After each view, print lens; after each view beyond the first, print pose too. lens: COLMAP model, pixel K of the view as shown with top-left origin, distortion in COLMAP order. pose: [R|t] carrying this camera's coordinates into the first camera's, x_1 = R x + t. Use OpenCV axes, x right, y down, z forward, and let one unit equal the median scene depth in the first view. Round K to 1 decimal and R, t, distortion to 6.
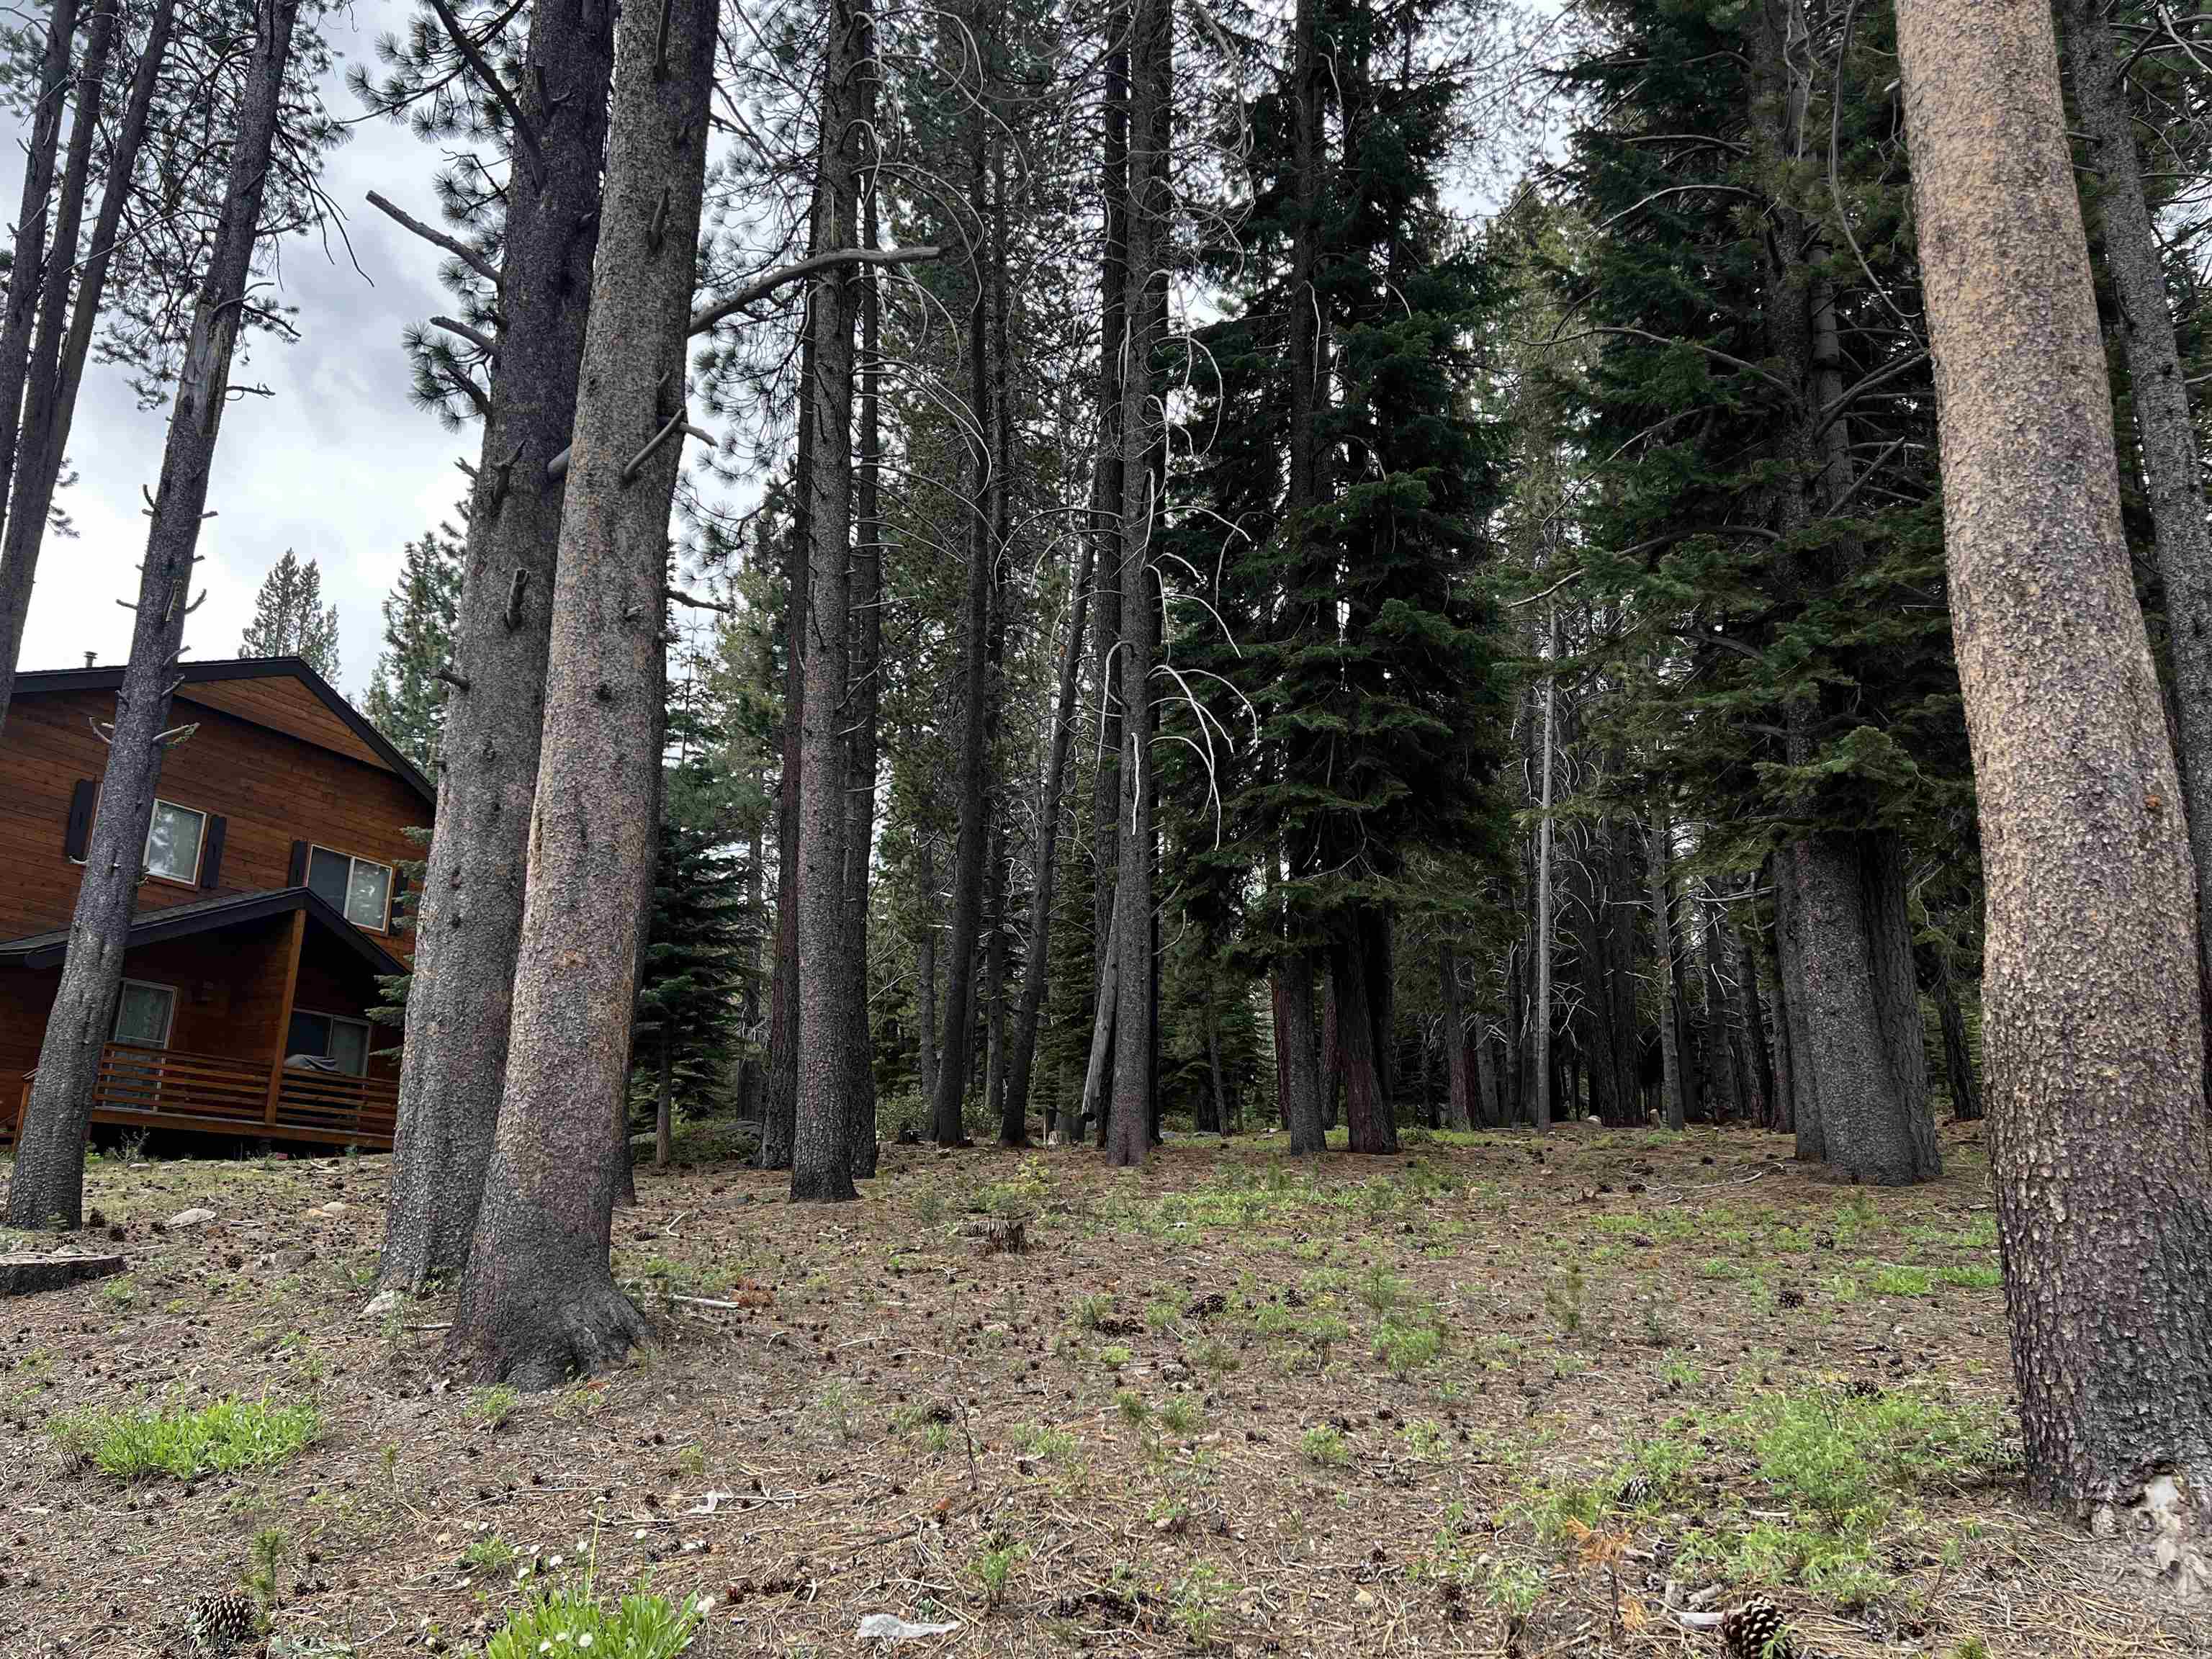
lens RADIAL K [[1651.3, 0, 1108.6], [0, 1651.3, 832.8], [0, 0, 1]] dist [0.069841, -0.081119]
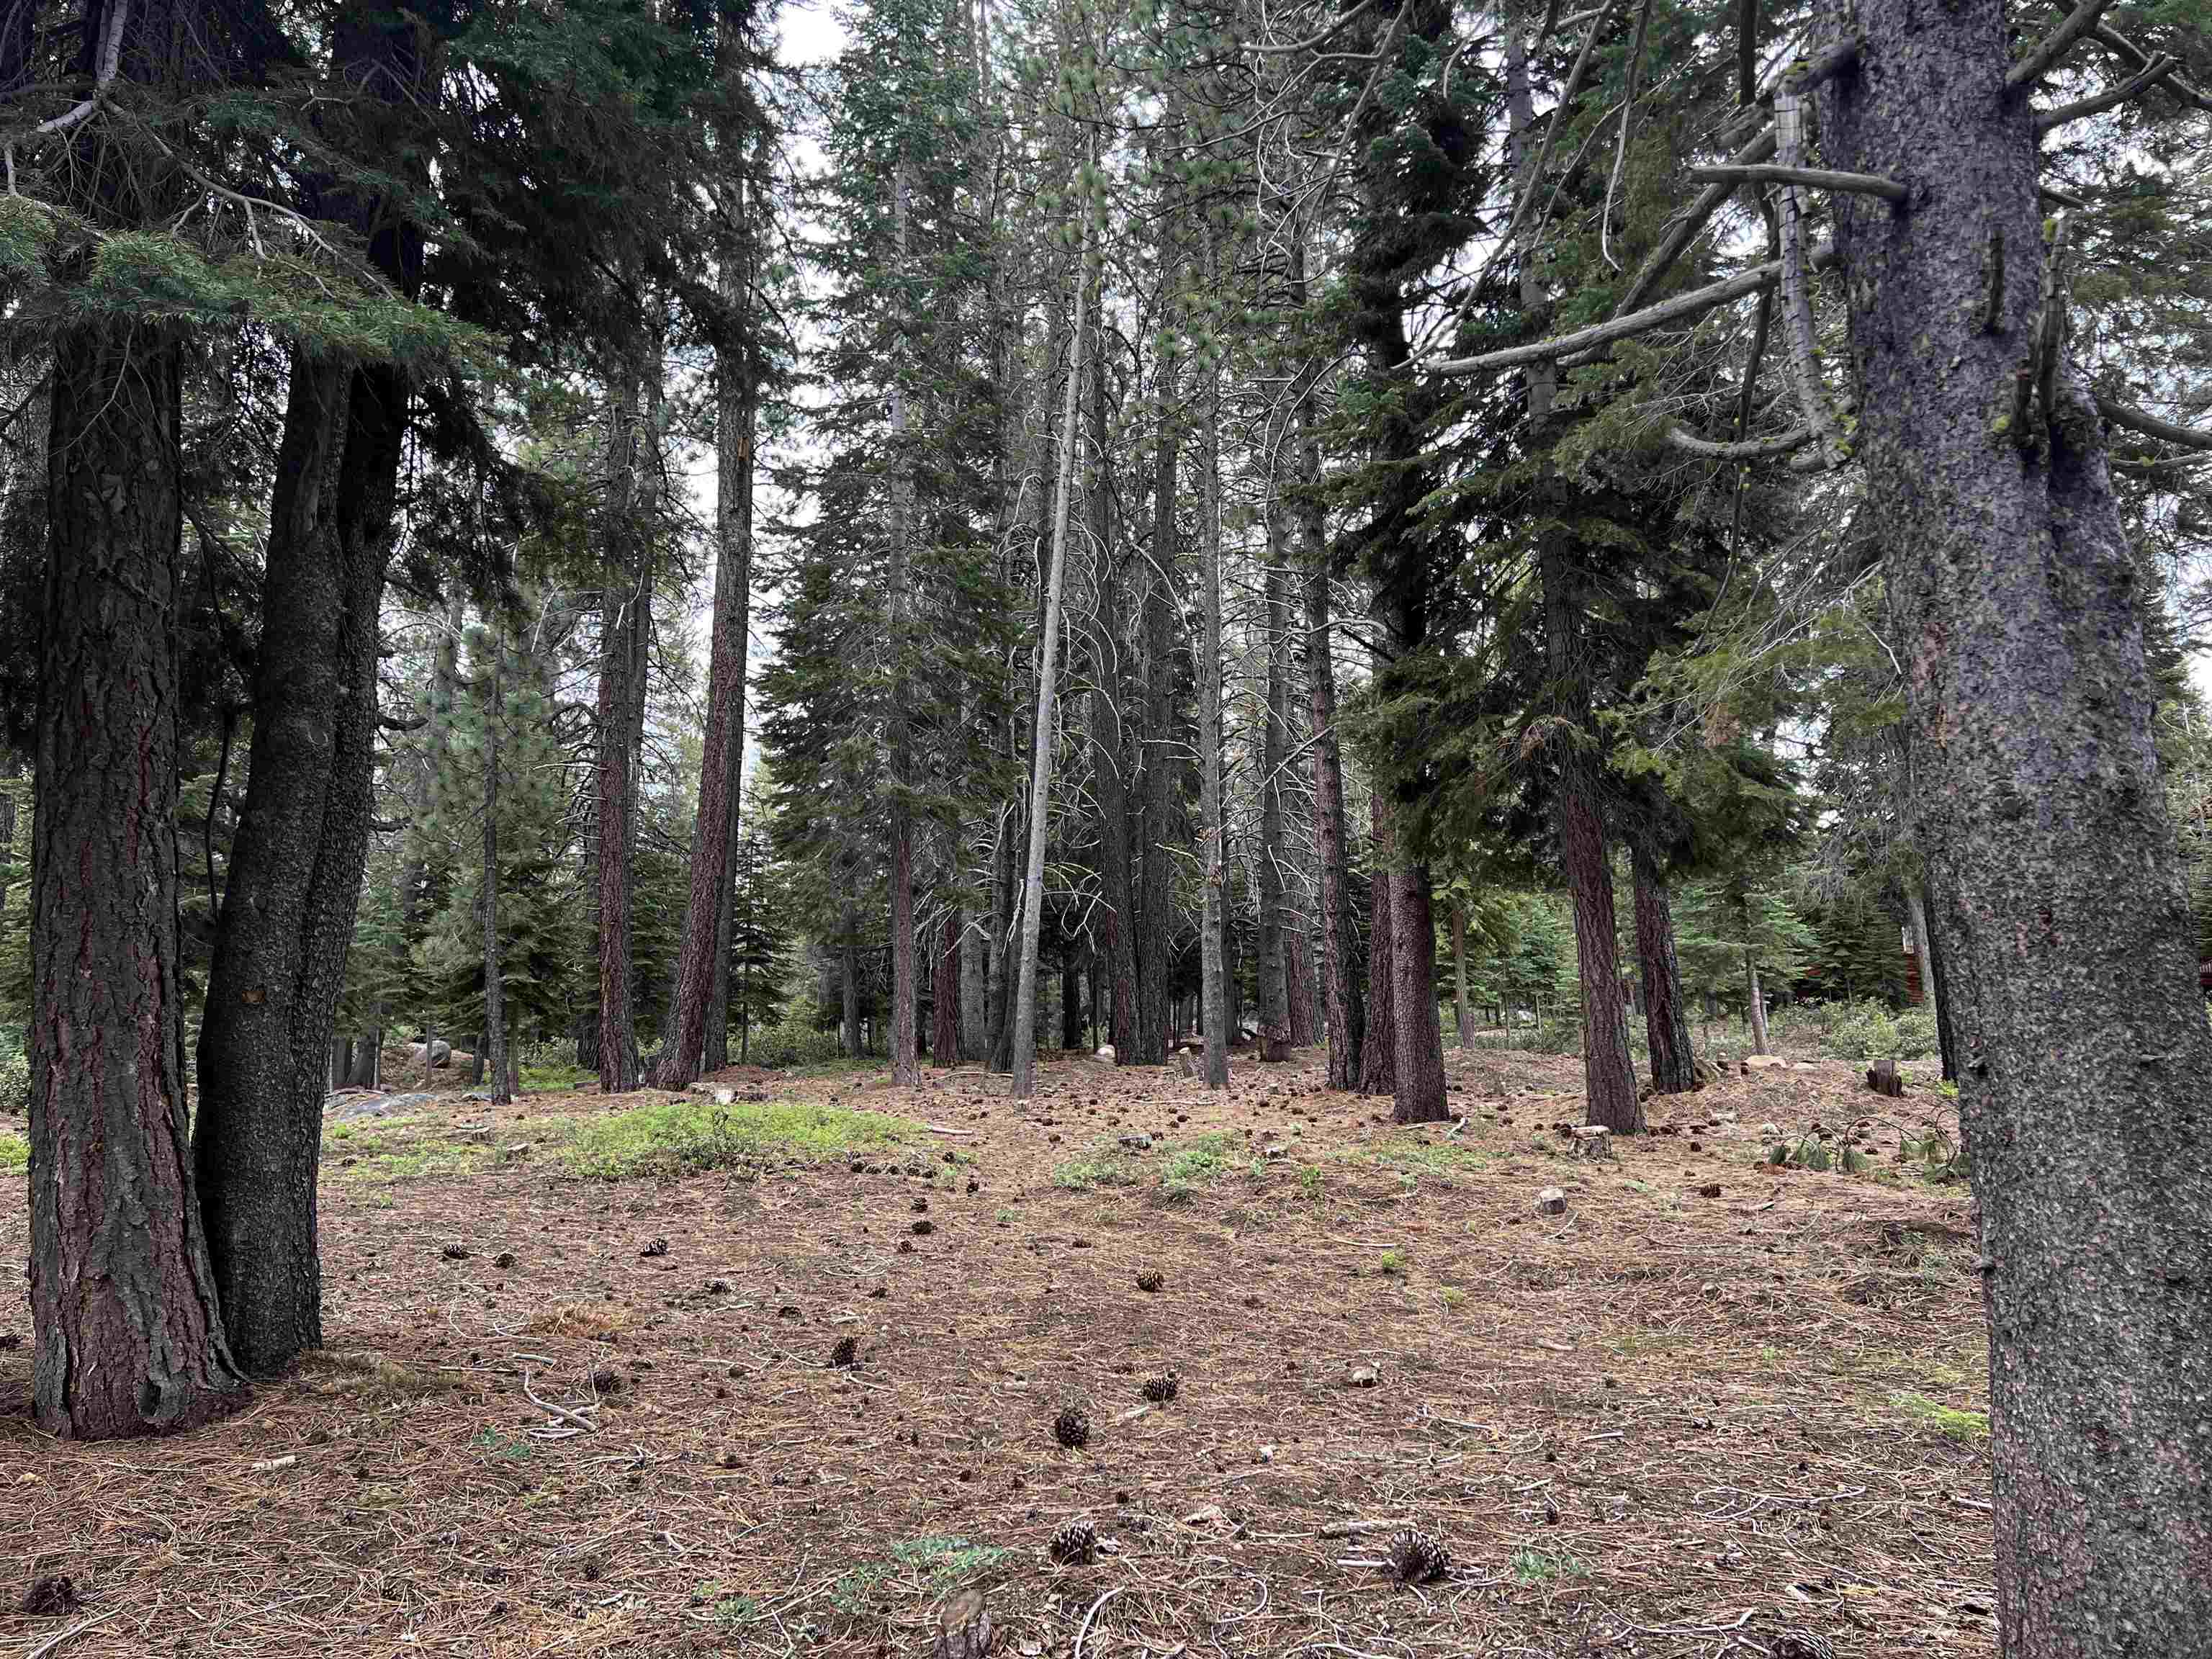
lens RADIAL K [[1651.3, 0, 1107.0], [0, 1651.3, 810.0], [0, 0, 1]] dist [0.069841, -0.081119]
pose [[0.964982, 0.038640, 0.259453, 0.227105], [-0.049260, 0.998188, 0.034556, 0.092497], [-0.257647, -0.046127, 0.965137, 0.689532]]
